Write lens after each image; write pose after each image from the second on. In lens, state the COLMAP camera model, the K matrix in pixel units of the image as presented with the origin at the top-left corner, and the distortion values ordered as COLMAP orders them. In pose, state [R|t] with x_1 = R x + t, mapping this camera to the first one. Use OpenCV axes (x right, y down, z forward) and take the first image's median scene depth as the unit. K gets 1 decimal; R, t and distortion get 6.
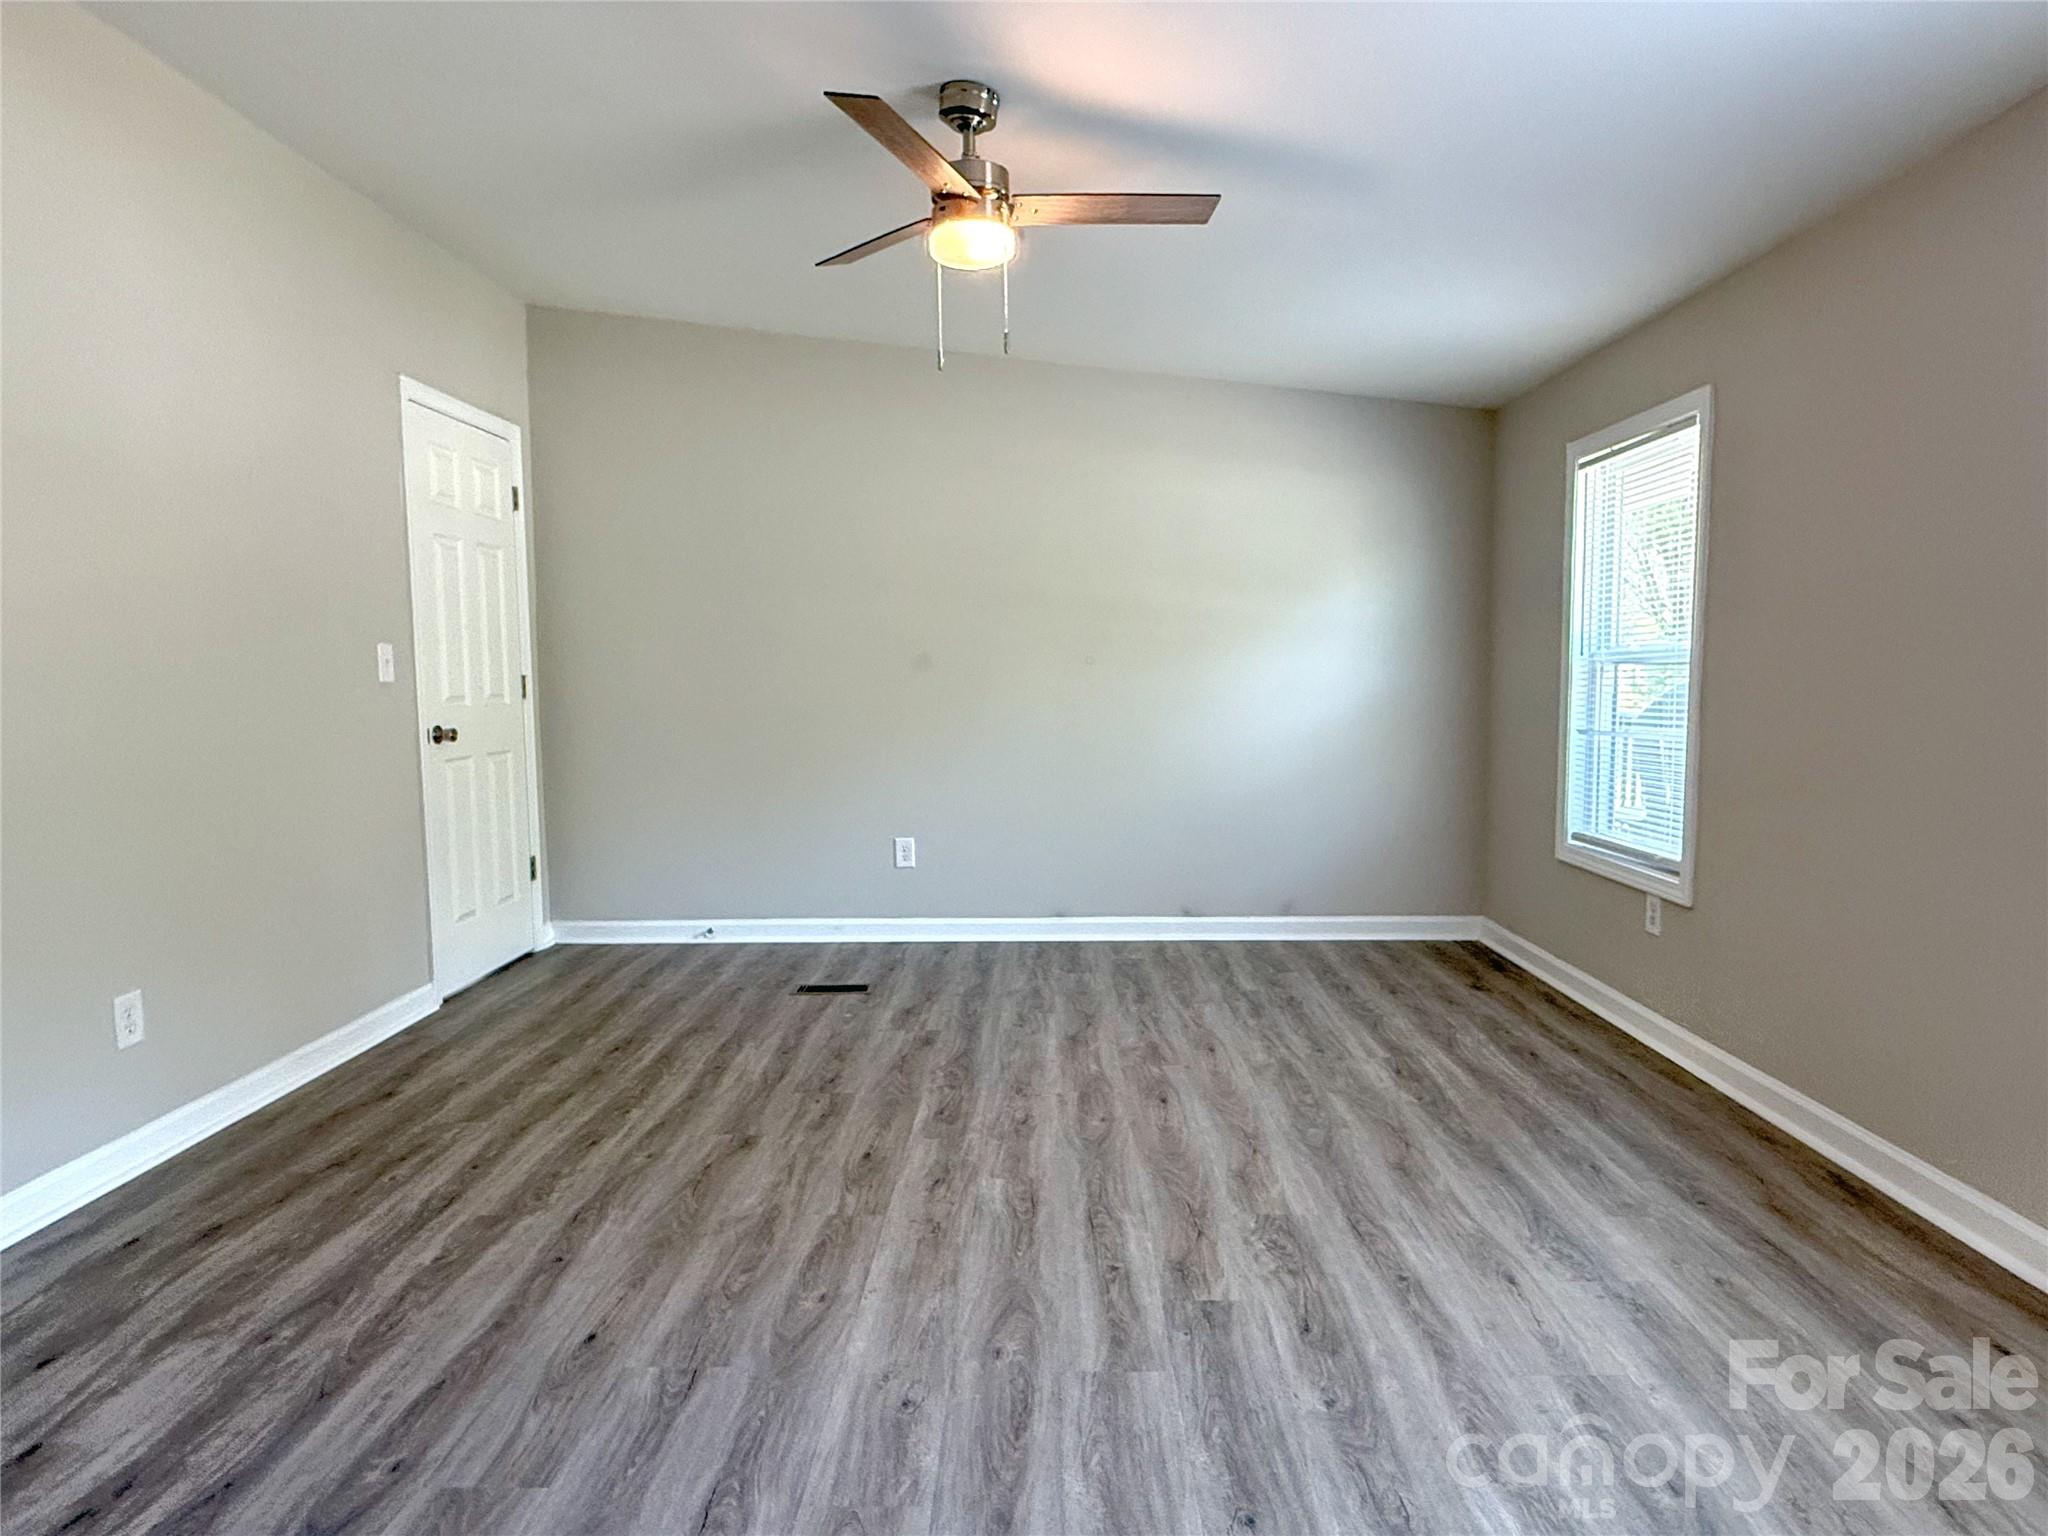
lens RADIAL K [[1158.8, 0, 1023.3], [0, 1158.8, 766.4], [0, 0, 1]] dist [-0.001834, -0.002742]
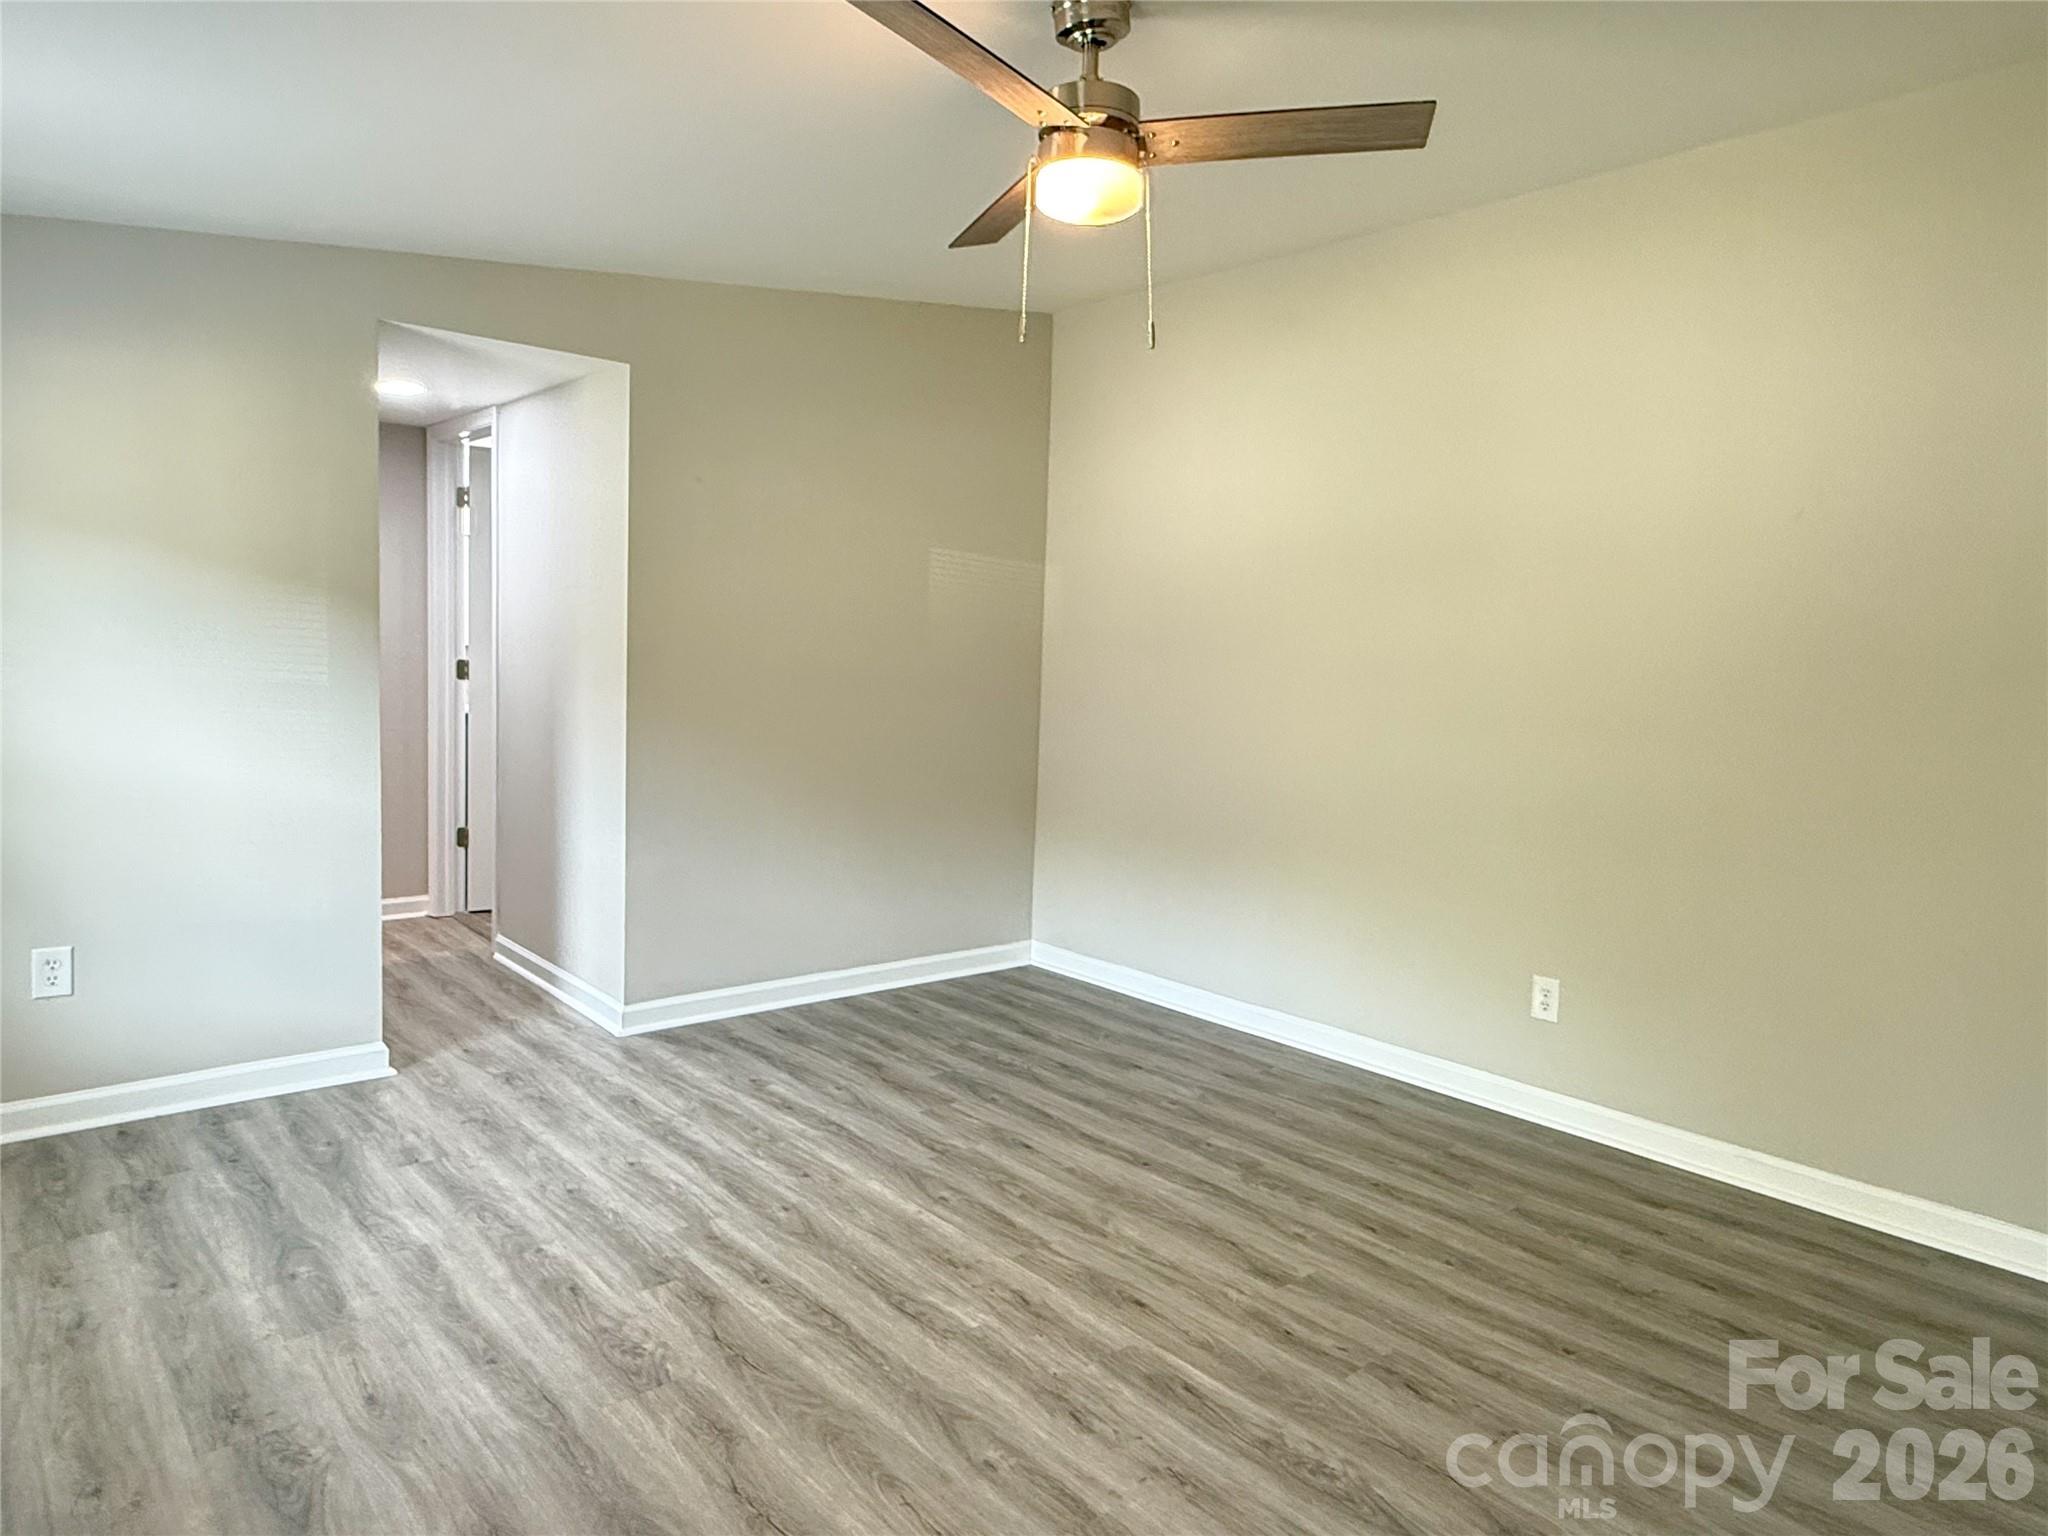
lens RADIAL K [[1287.6, 0, 1016.1], [0, 1287.6, 768.0], [0, 0, 1]] dist [-0.002072, 0.001534]
pose [[-0.743269, 0.047982, -0.667269, 0.640313], [-0.080093, 0.983868, 0.159964, -0.230051], [0.664181, 0.172340, -0.727436, 1.830127]]
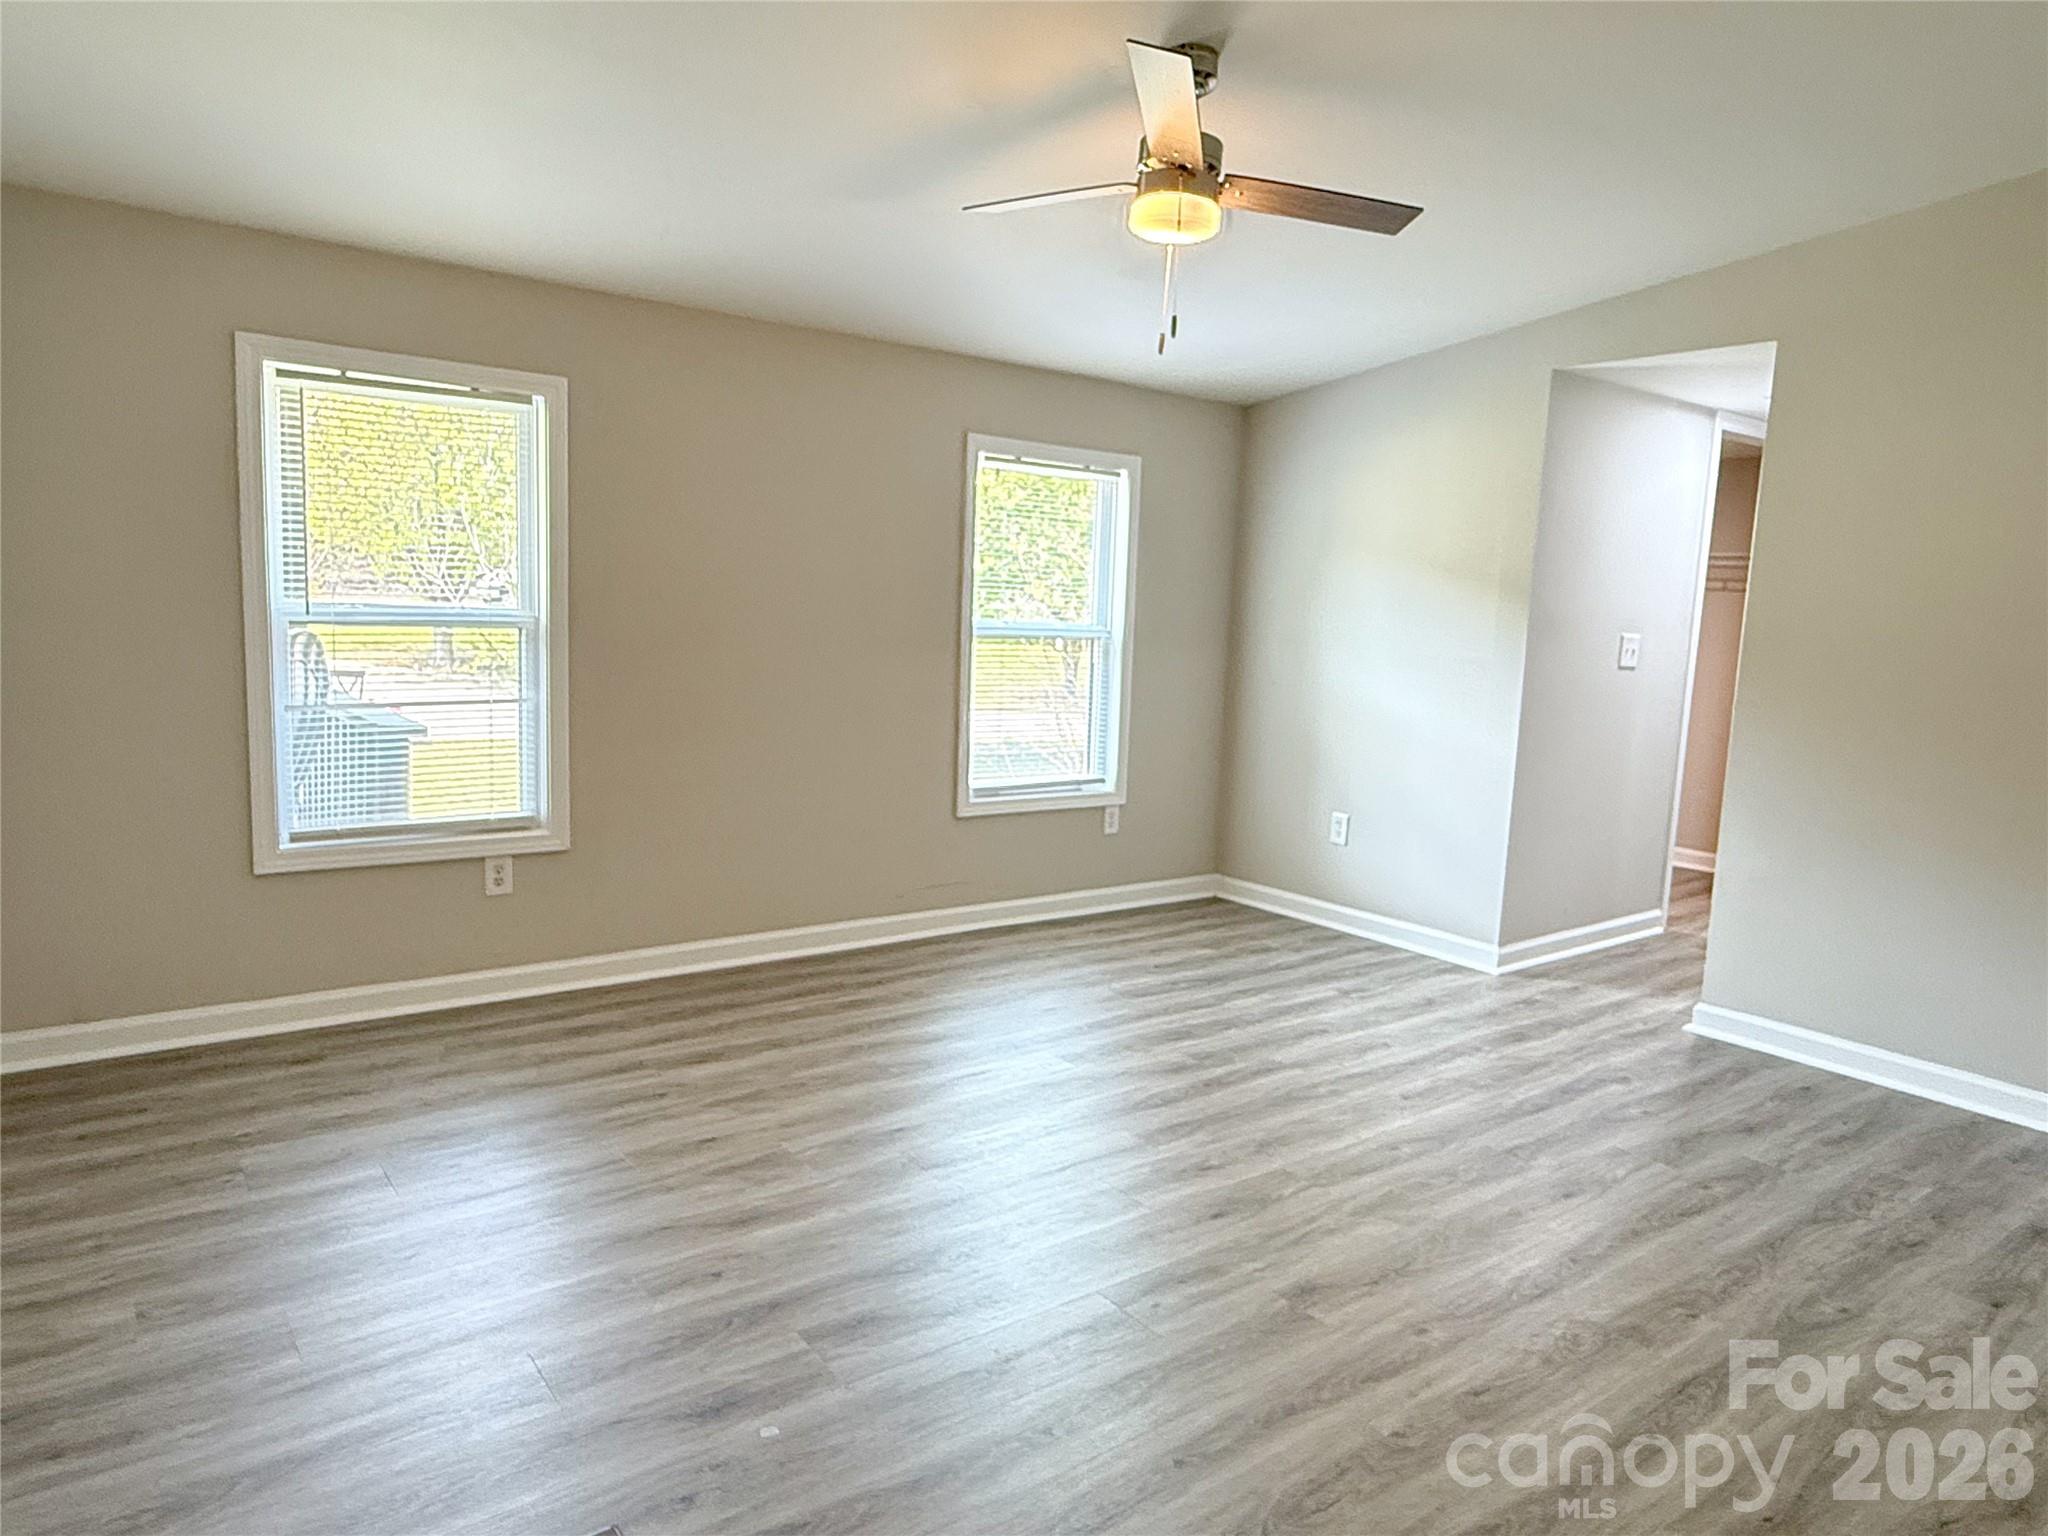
lens RADIAL K [[1287.6, 0, 1019.3], [0, 1287.6, 771.3], [0, 0, 1]] dist [-0.002072, 0.001534]
pose [[-0.617486, -0.114828, 0.778155, -0.914602], [0.030875, 0.984986, 0.169850, -0.211279], [-0.785976, 0.128905, -0.604670, 1.973062]]
